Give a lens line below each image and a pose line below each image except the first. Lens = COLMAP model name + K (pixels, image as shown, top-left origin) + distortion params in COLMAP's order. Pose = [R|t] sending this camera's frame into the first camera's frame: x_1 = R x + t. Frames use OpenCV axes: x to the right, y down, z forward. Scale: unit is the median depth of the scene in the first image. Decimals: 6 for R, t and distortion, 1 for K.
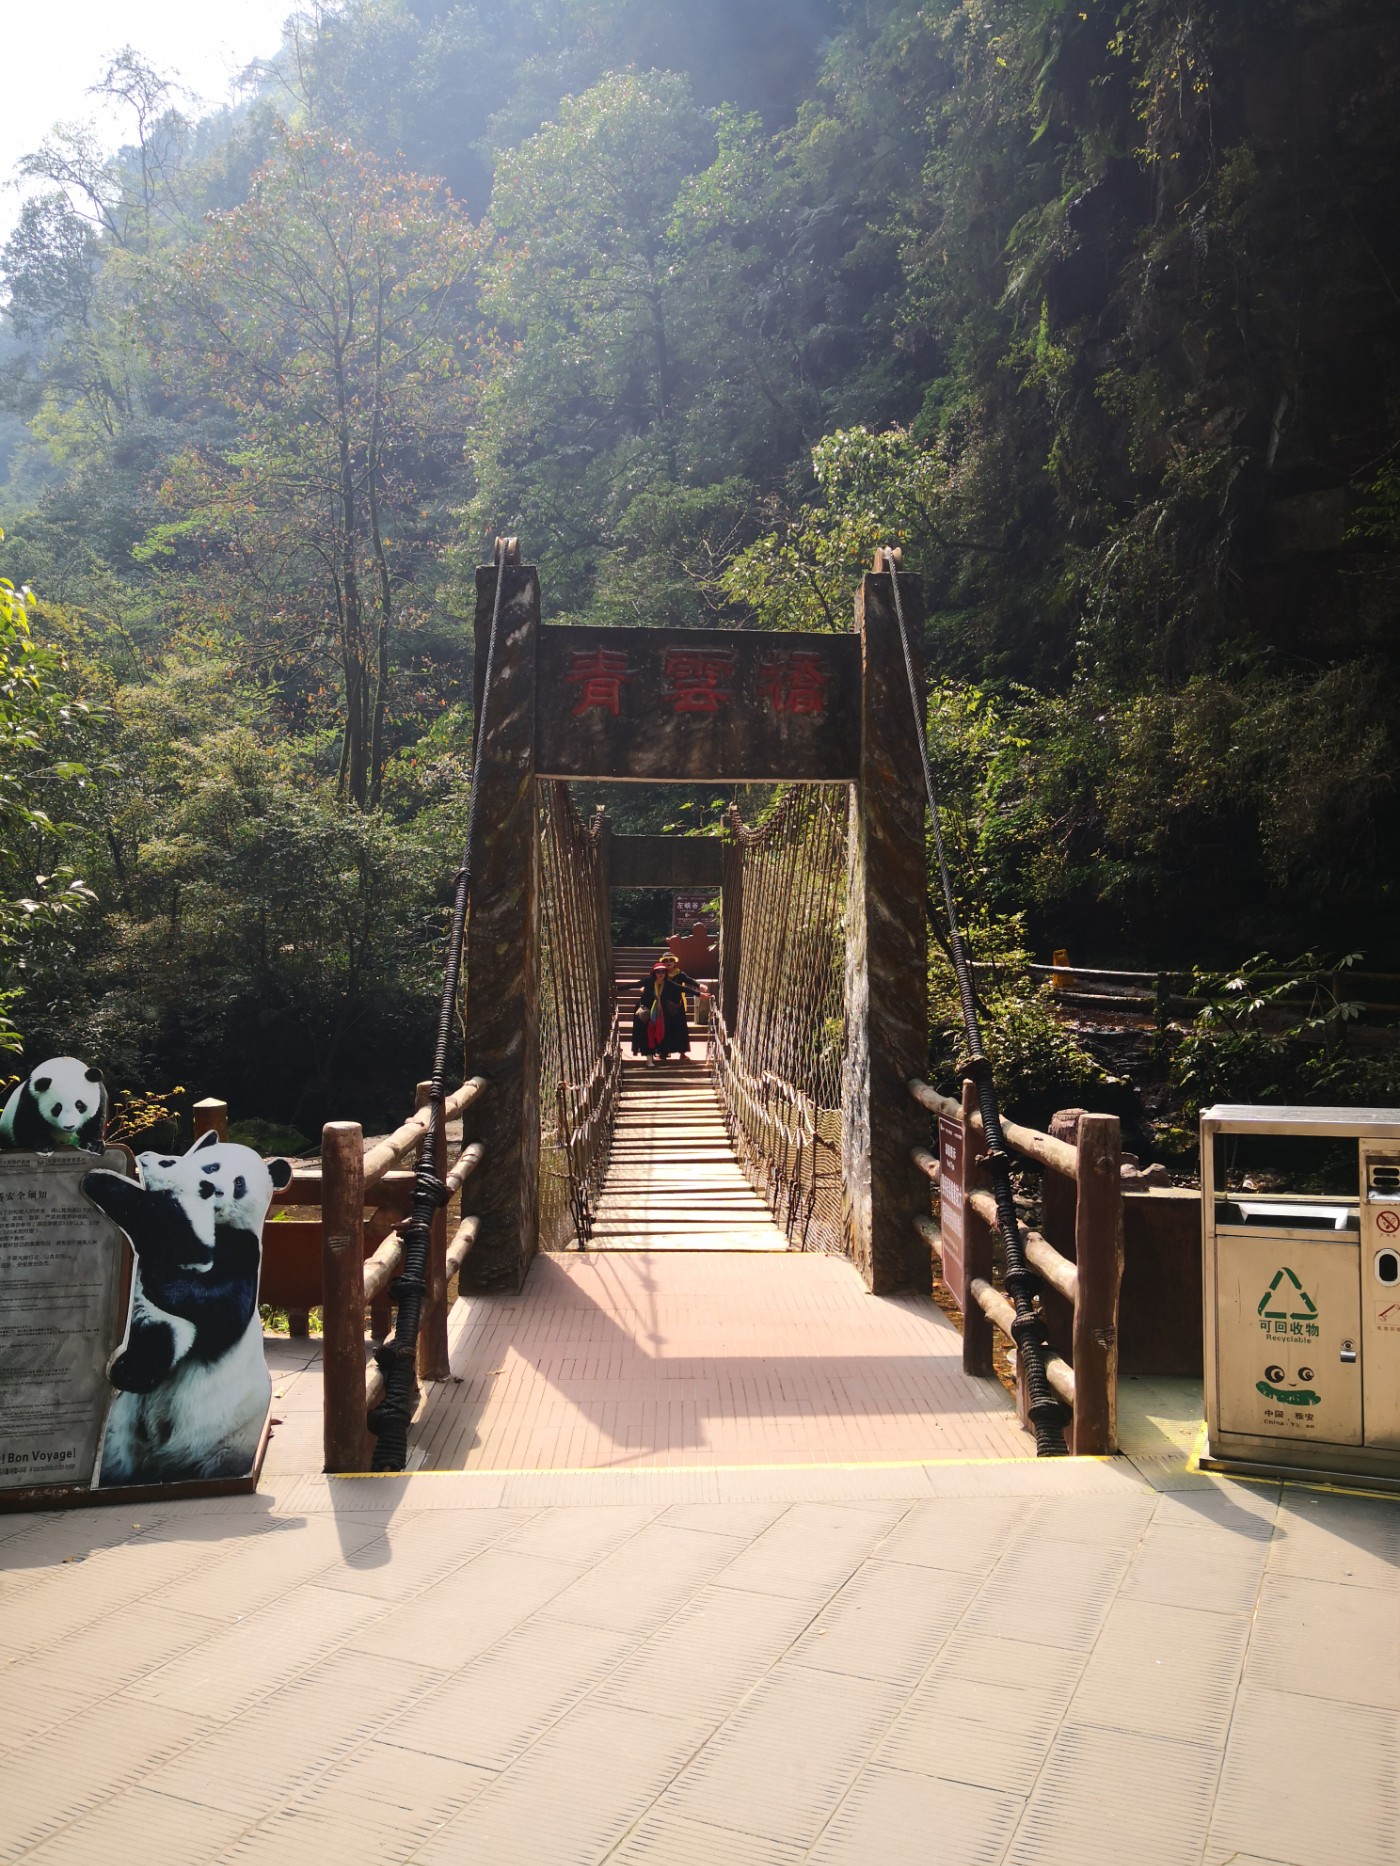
lens RADIAL K [[1514.7, 0, 700.0], [0, 1514.7, 933.0], [0, 0, 1]] dist [0.032639, -0.068903]
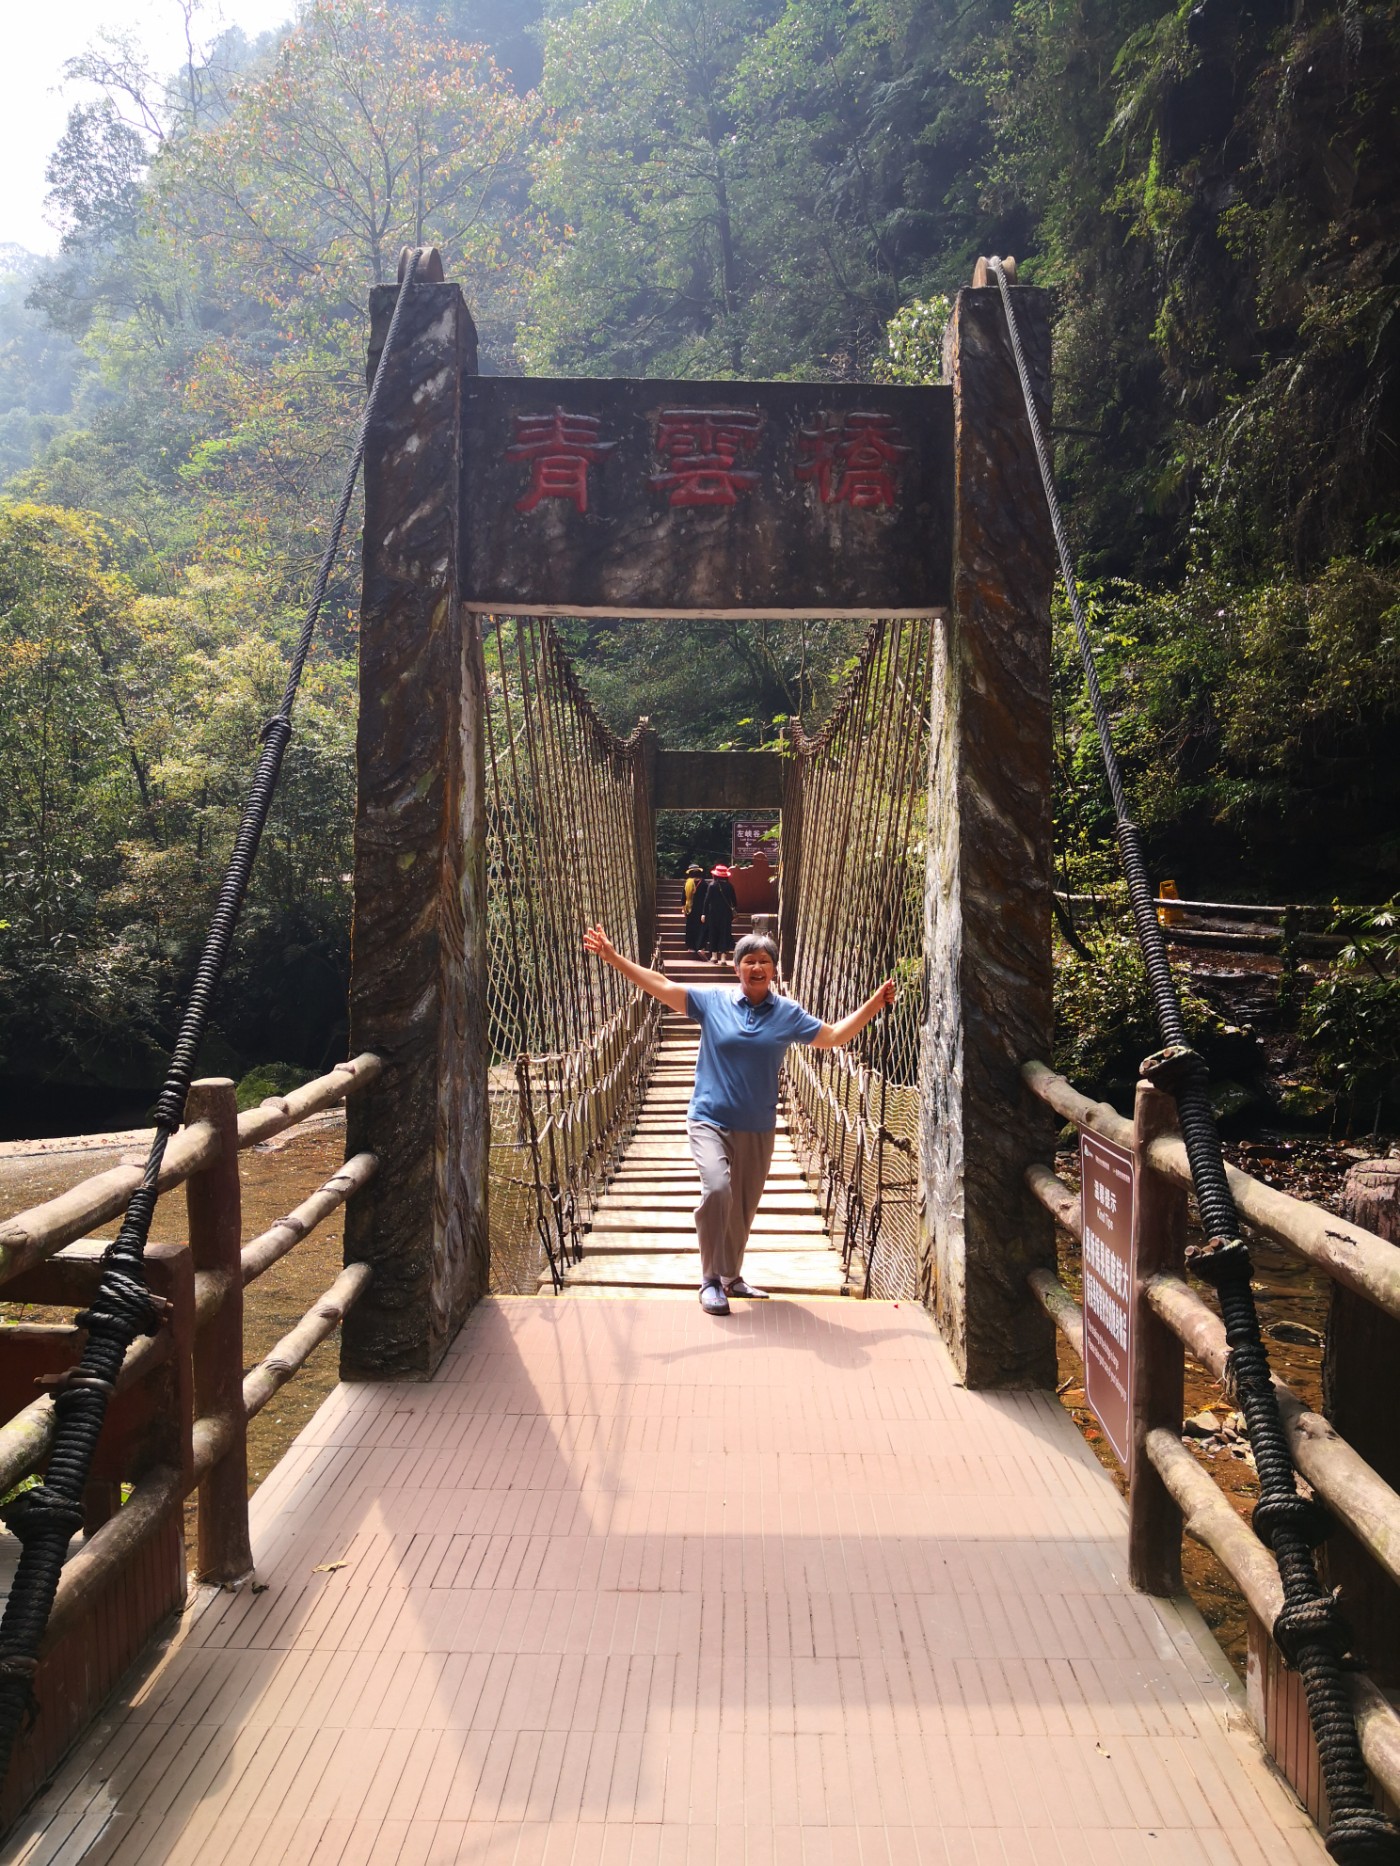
lens RADIAL K [[1495.8, 0, 689.7], [0, 1495.8, 925.8], [0, 0, 1]] dist [-0.004174, -0.008481]
pose [[0.998347, 0.002635, -0.057406, 0.011383], [-0.000460, 0.999282, 0.037873, 0.005013], [0.057464, -0.037784, 0.997632, 0.129227]]
